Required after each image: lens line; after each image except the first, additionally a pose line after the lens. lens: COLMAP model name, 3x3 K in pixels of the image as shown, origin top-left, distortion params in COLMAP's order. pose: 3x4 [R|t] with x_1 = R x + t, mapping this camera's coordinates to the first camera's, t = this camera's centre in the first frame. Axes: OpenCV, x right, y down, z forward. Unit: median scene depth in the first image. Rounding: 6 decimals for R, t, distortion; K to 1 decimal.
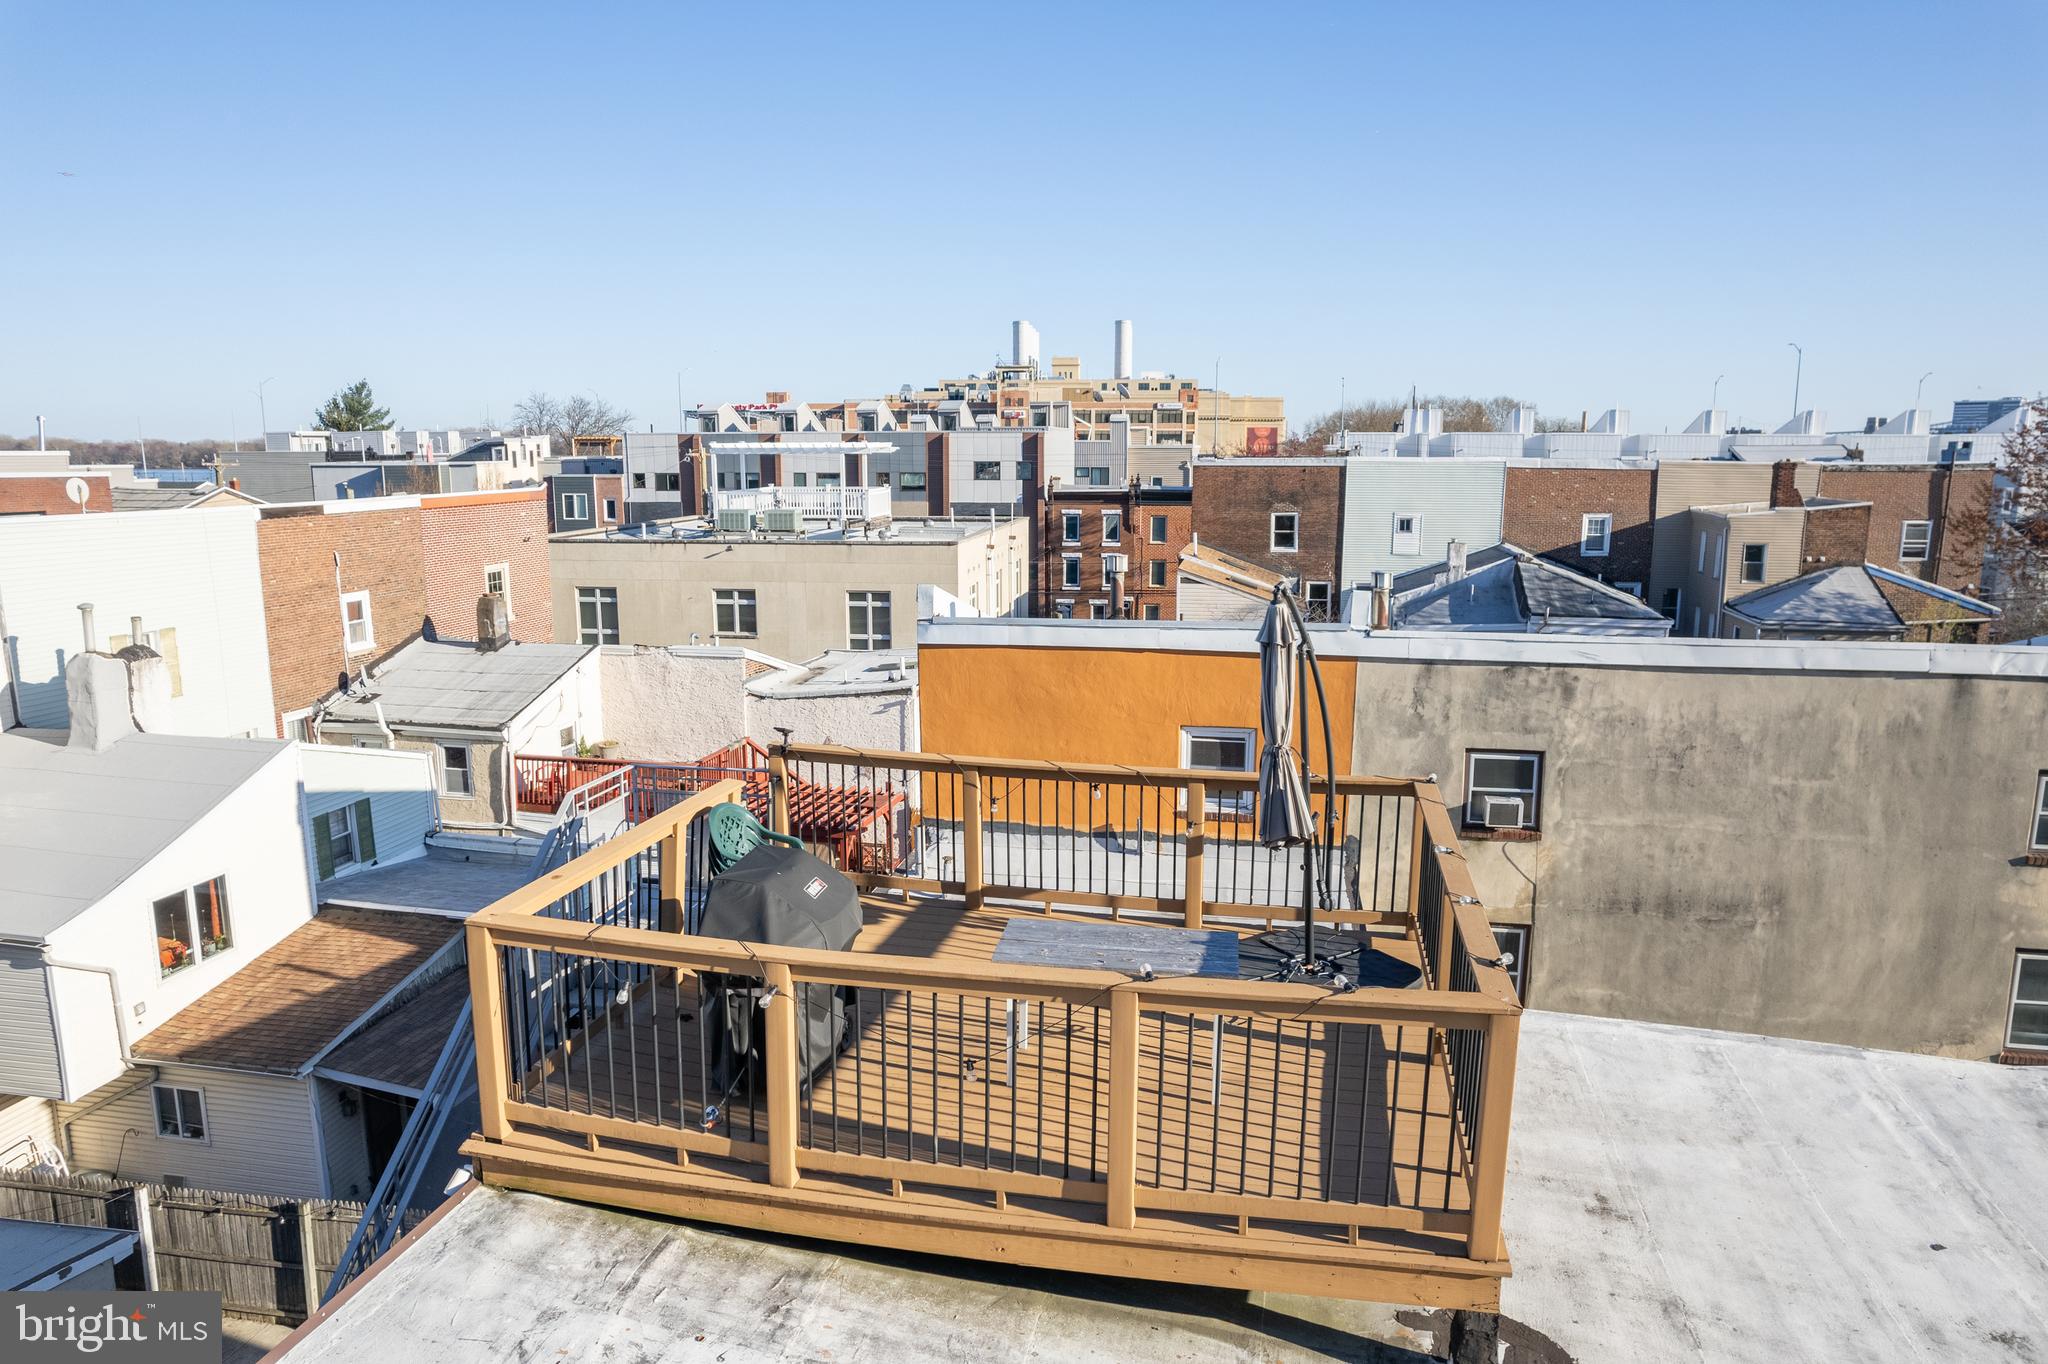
lens RADIAL K [[1280.1, 0, 1024.0], [0, 1280.1, 682.0], [0, 0, 1]] dist [-0.054360, 0.002371]
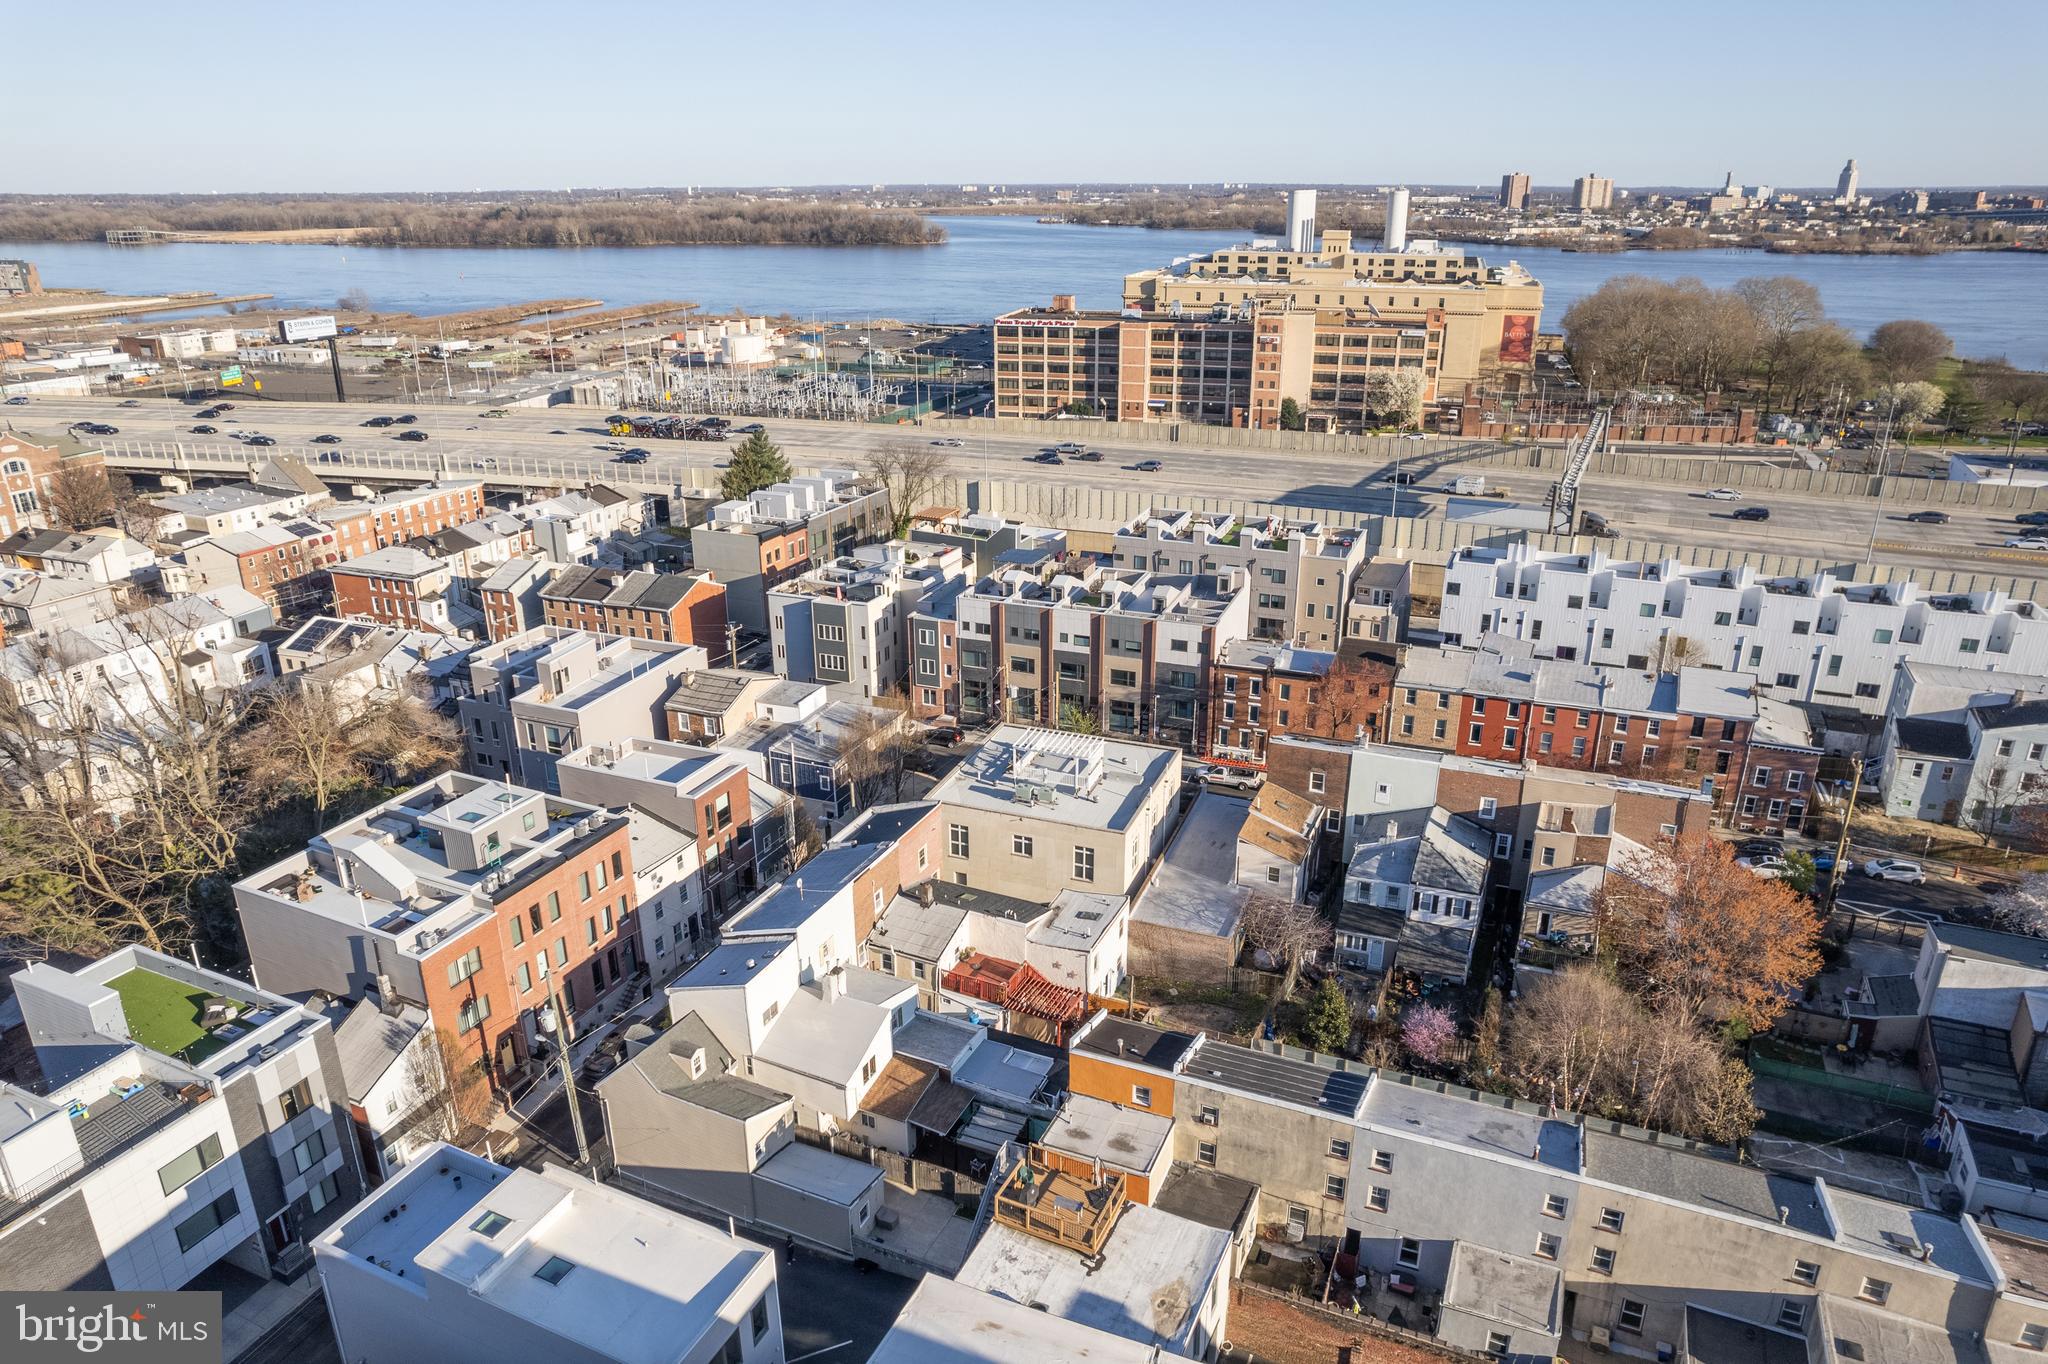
lens RADIAL K [[1280.1, 0, 1024.0], [0, 1280.1, 682.0], [0, 0, 1]] dist [-0.054360, 0.002371]
pose [[0.975803, 0.070976, -0.206812, 0.161156], [-0.029064, 0.979560, 0.199041, -0.606042], [0.216712, -0.188214, 0.957920, -0.807945]]
